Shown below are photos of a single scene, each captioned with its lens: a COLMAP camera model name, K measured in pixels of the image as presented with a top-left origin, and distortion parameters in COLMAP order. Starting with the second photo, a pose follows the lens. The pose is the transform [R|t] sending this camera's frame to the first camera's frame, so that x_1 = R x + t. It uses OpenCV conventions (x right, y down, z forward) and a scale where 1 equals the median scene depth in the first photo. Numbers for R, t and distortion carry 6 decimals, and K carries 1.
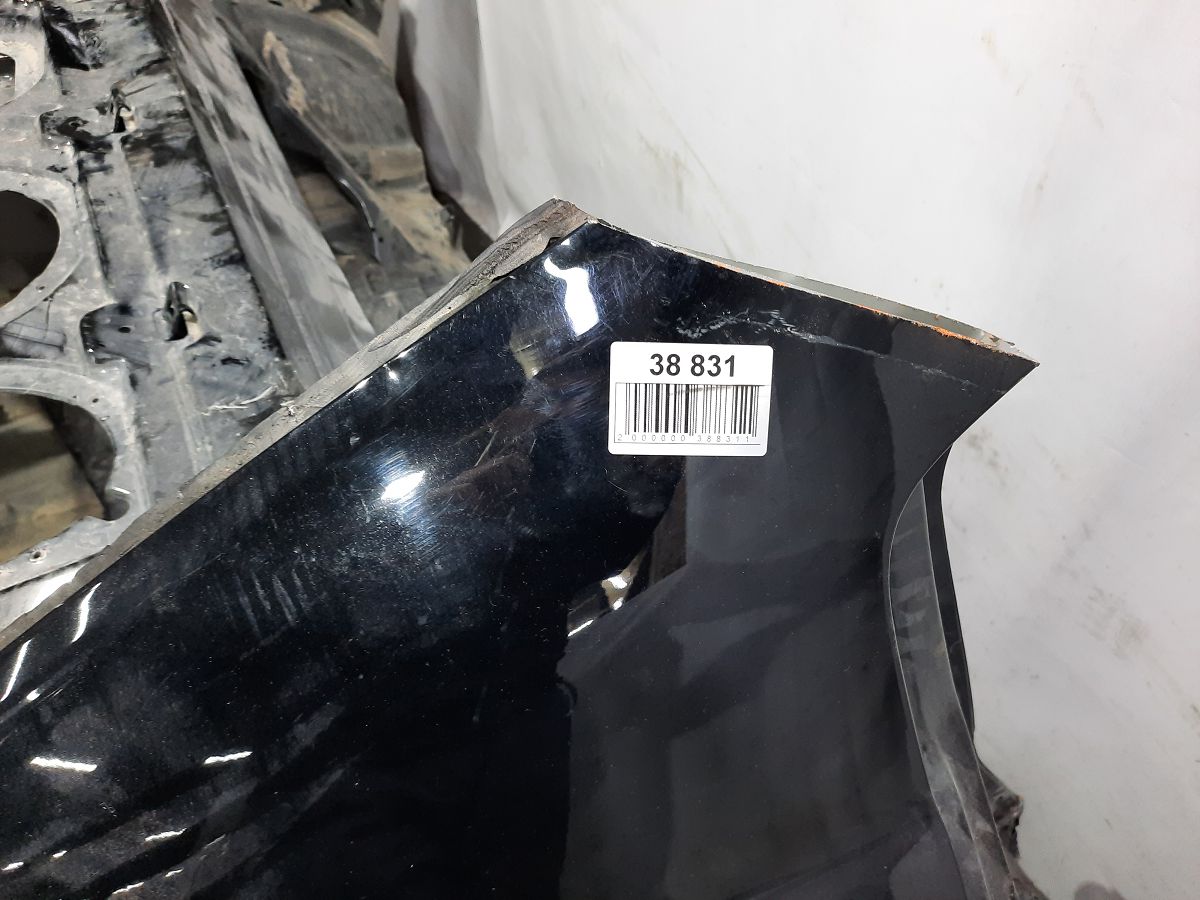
lens RADIAL K [[888.0, 0, 600.0], [0, 888.0, 450.0], [0, 0, 1]] dist [0.062006, -0.066941]
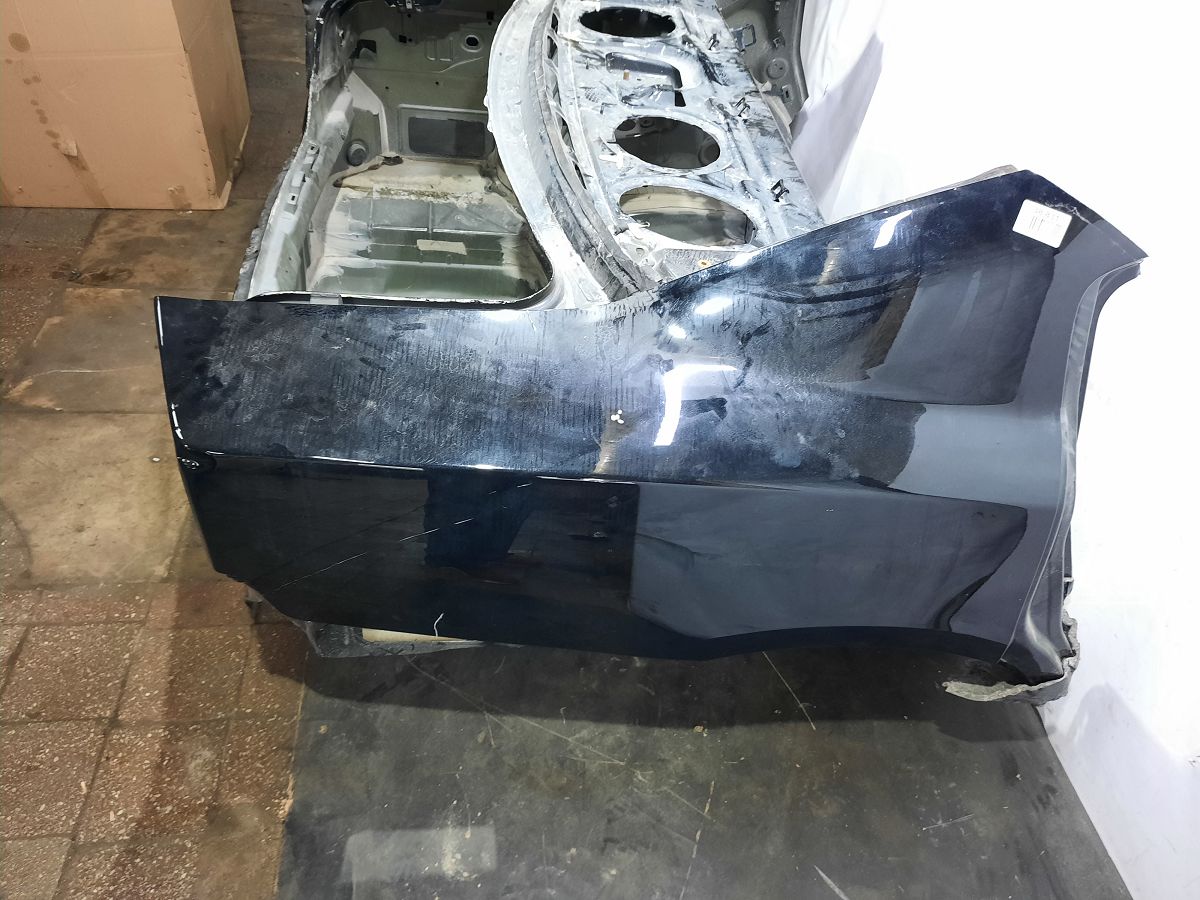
lens RADIAL K [[888.0, 0, 600.0], [0, 888.0, 450.0], [0, 0, 1]] dist [0.062006, -0.066941]
pose [[0.925803, 0.350095, -0.142557, -0.303631], [-0.364405, 0.926845, -0.090374, 0.755828], [0.100489, 0.135617, 0.985652, -1.100408]]
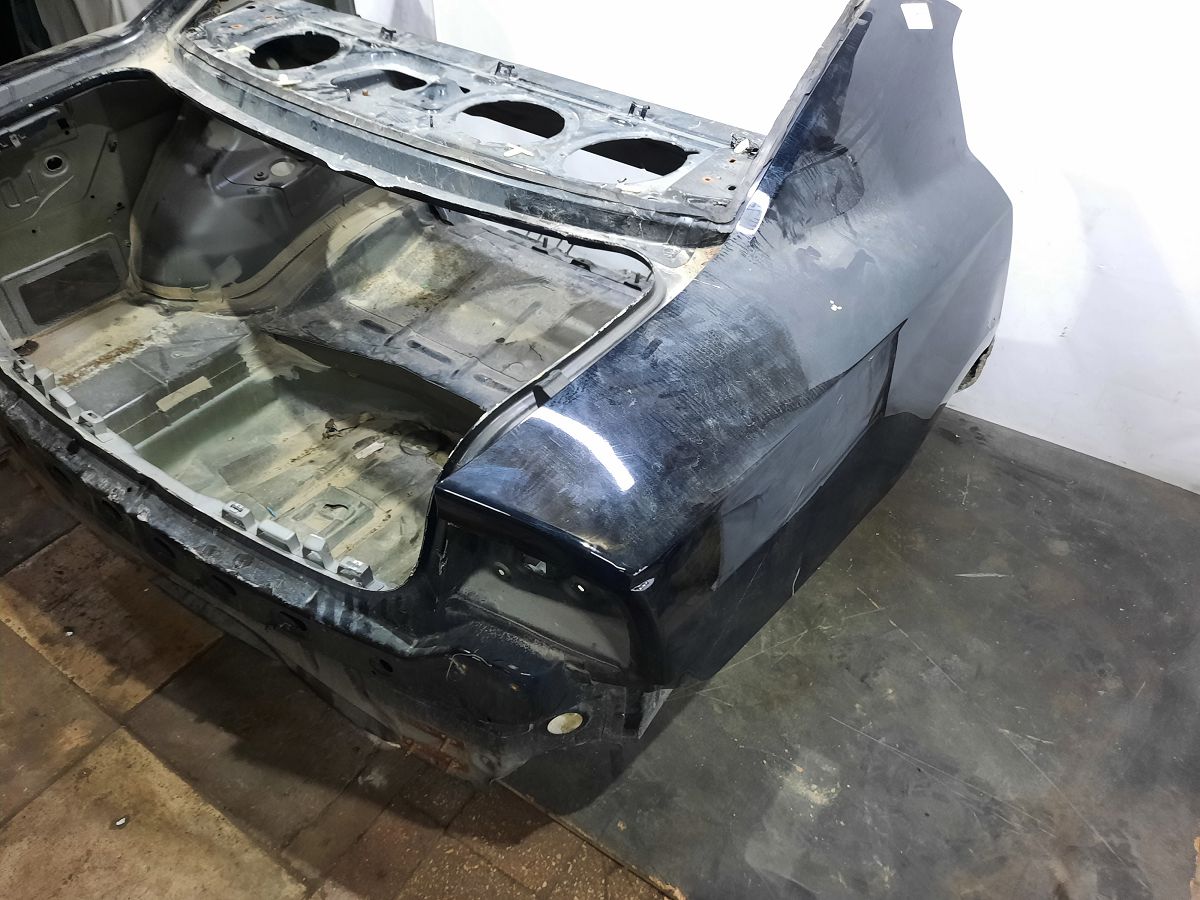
lens RADIAL K [[888.0, 0, 600.0], [0, 888.0, 450.0], [0, 0, 1]] dist [0.062006, -0.066941]
pose [[0.863990, -0.292187, 0.410058, -1.659620], [0.350072, 0.933943, -0.072118, 0.773021], [-0.361898, 0.205859, 0.909204, -0.912833]]
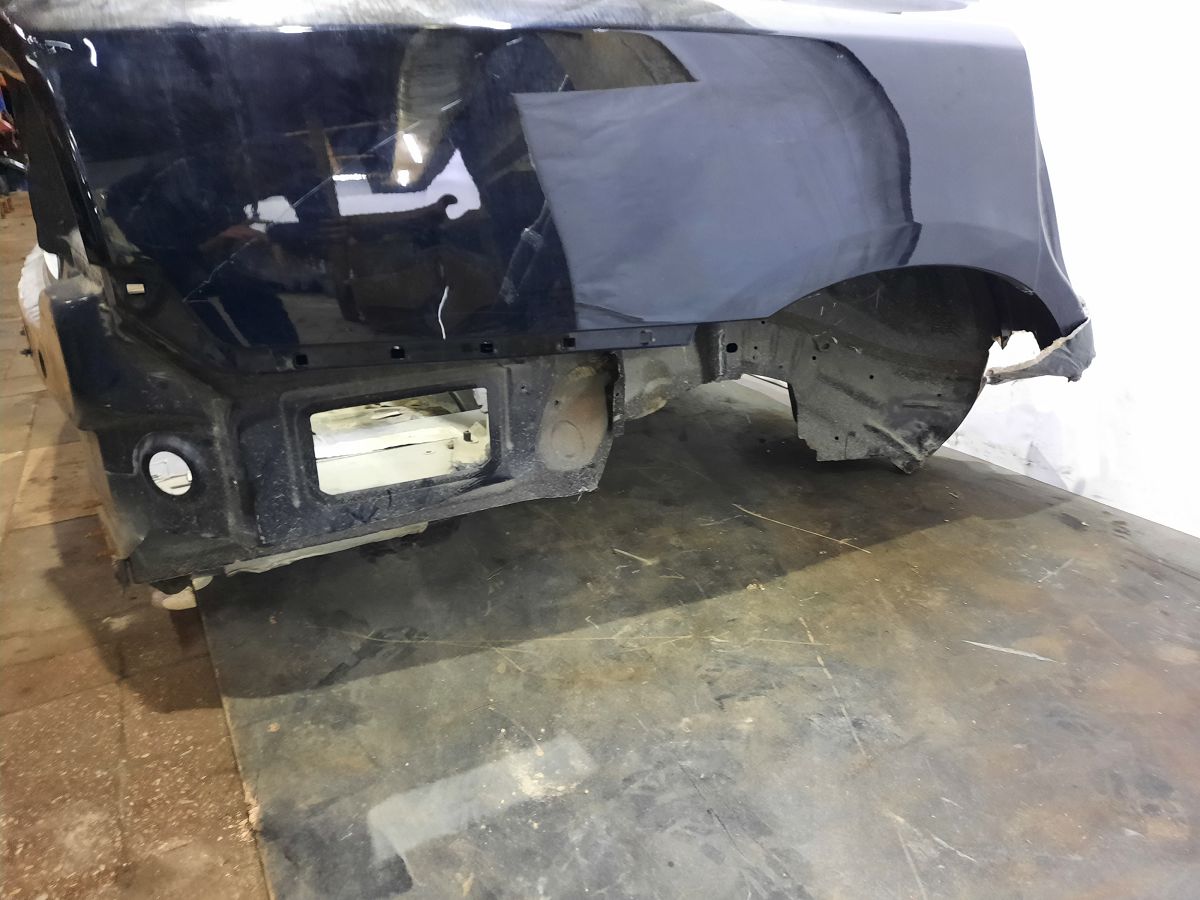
lens RADIAL K [[876.0, 0, 604.0], [0, 876.0, 449.9], [0, 0, 1]] dist [0.057136, -0.043318]
pose [[0.999038, 0.012406, 0.042059, -0.535589], [0.009674, 0.873160, -0.487338, 1.775614], [-0.042770, 0.487276, 0.872200, -0.409724]]
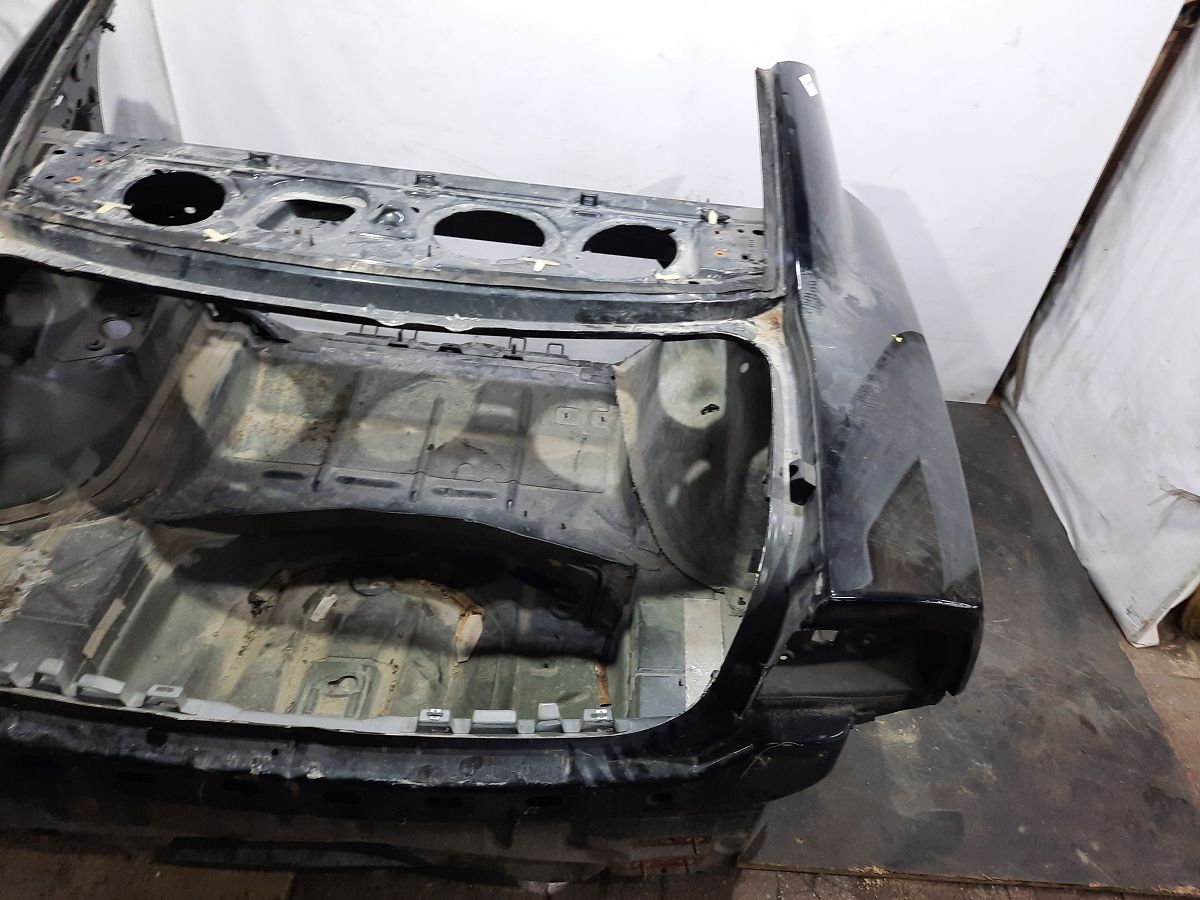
lens RADIAL K [[876.0, 0, 604.0], [0, 876.0, 449.9], [0, 0, 1]] dist [0.057136, -0.043318]
pose [[0.466802, -0.502281, 0.727880, -2.380603], [0.609830, 0.778895, 0.146390, 0.058734], [-0.640471, 0.375548, 0.669896, -0.412701]]
